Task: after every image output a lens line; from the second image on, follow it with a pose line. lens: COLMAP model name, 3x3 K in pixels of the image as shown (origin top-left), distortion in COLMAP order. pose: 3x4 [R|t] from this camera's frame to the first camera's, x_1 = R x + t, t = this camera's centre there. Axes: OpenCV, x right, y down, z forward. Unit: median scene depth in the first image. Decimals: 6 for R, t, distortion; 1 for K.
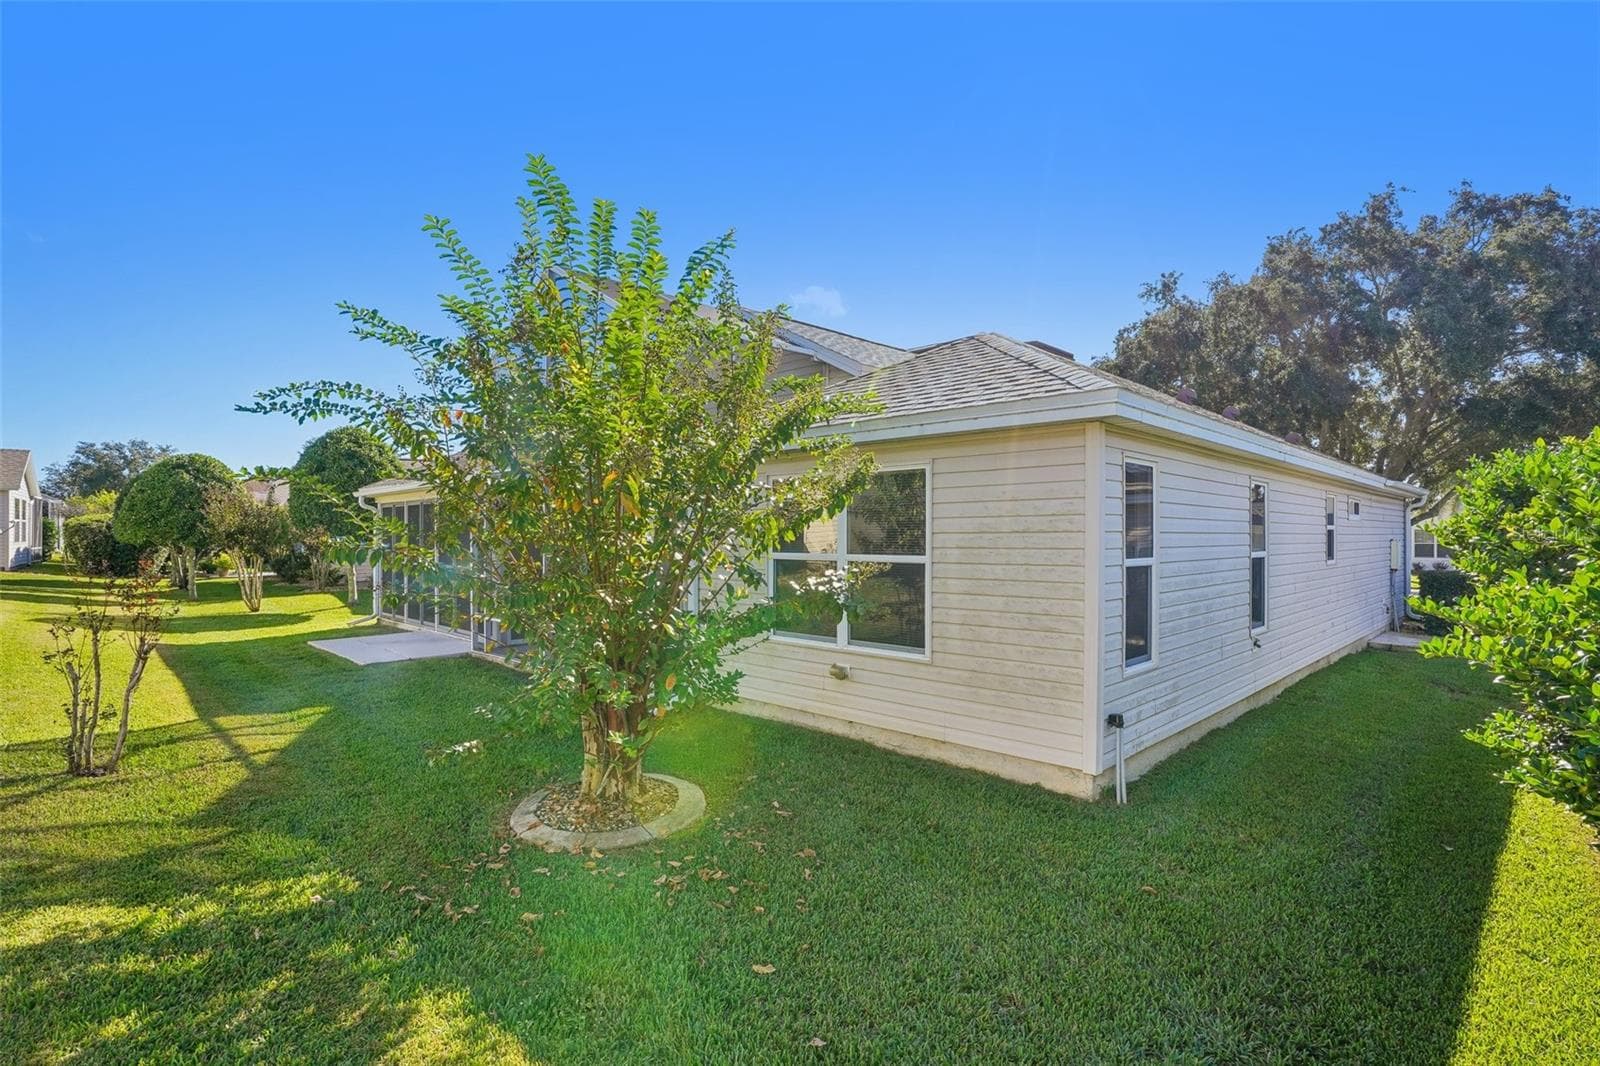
lens RADIAL K [[789.9, 0, 787.9], [0, 789.9, 531.2], [0, 0, 1]] dist [-0.003002, -0.000328]
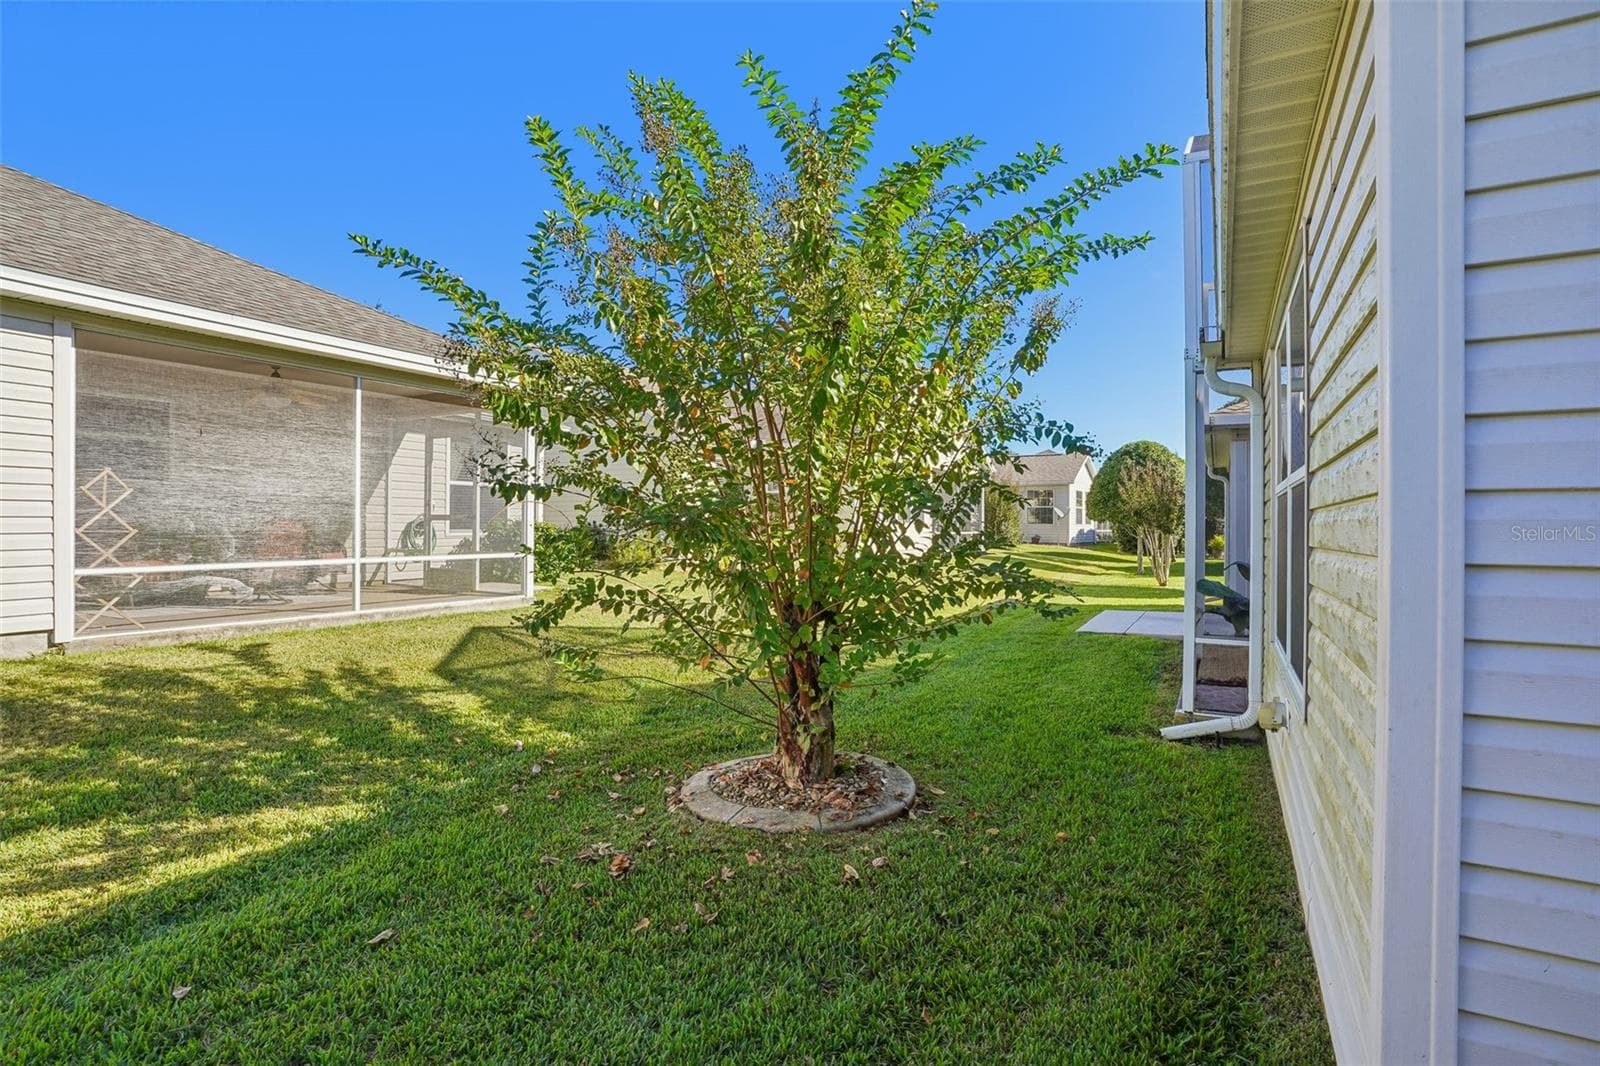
lens RADIAL K [[789.9, 0, 787.9], [0, 789.9, 531.2], [0, 0, 1]] dist [-0.003002, -0.000328]
pose [[0.265811, 0.003975, -0.964017, 0.176192], [0.001113, 0.999990, 0.004430, 0.022281], [0.964025, -0.002250, 0.265804, 0.234715]]
